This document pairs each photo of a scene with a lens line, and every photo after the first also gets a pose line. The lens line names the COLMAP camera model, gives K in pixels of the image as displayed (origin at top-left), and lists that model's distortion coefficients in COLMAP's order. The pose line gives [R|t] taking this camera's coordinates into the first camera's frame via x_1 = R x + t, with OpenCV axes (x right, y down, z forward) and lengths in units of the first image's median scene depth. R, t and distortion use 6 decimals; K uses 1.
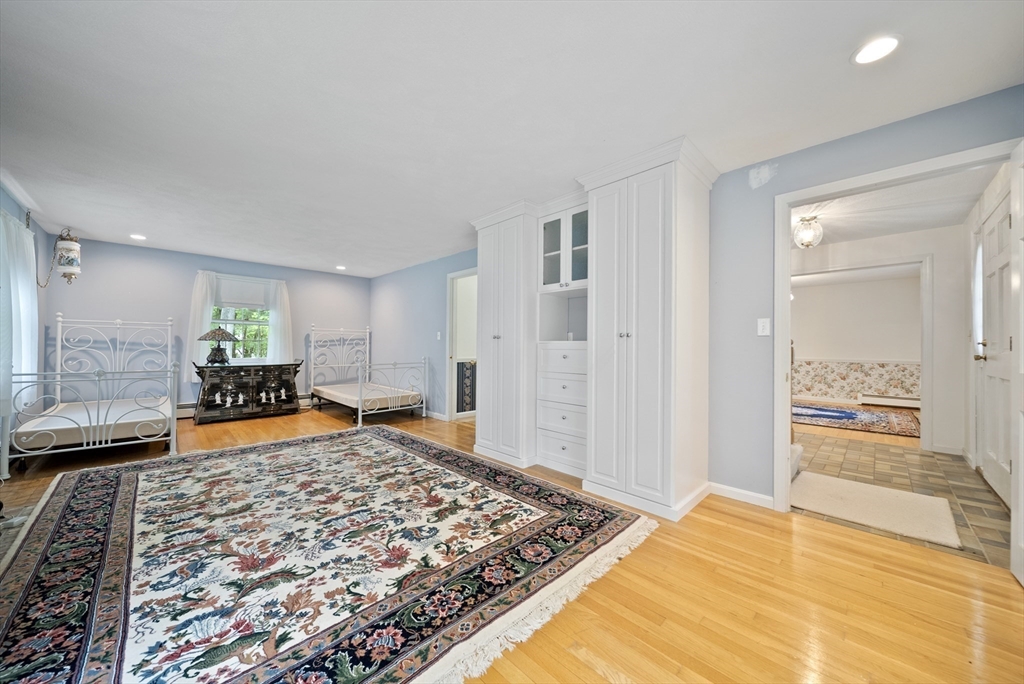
lens RADIAL K [[360.7, 0, 512.0], [0, 360.7, 342.0], [0, 0, 1]] dist [0.001753, -0.001997]
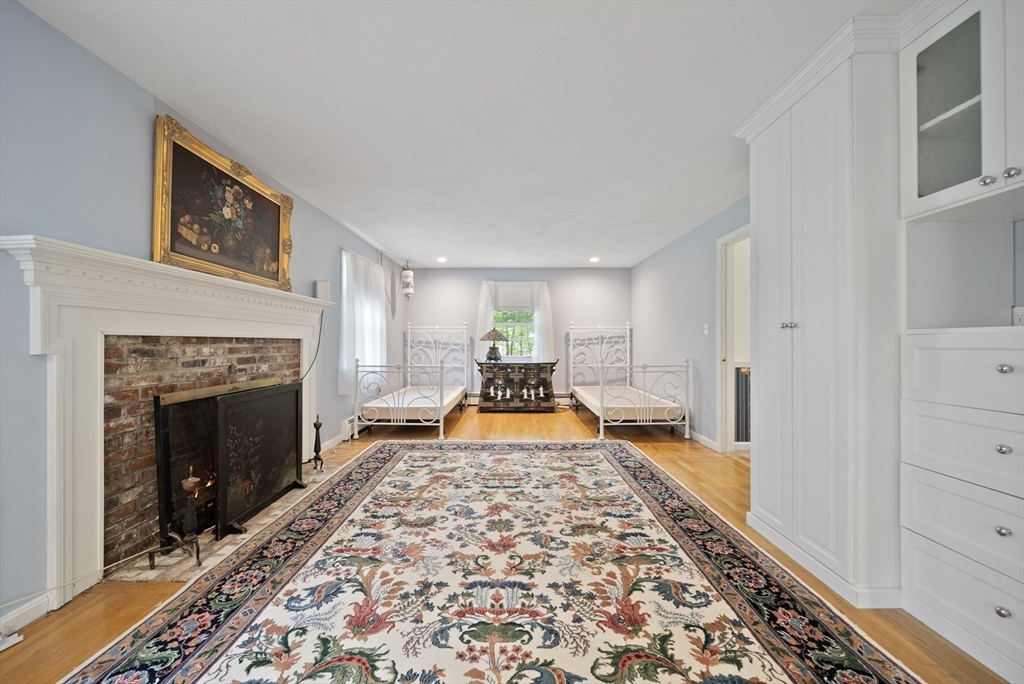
lens RADIAL K [[360.7, 0, 512.0], [0, 360.7, 342.0], [0, 0, 1]] dist [0.001753, -0.001997]
pose [[0.711307, -0.011201, -0.702792, 0.043369], [0.013819, 0.999903, -0.001950, 0.006435], [0.702746, -0.008325, 0.711392, 0.363531]]
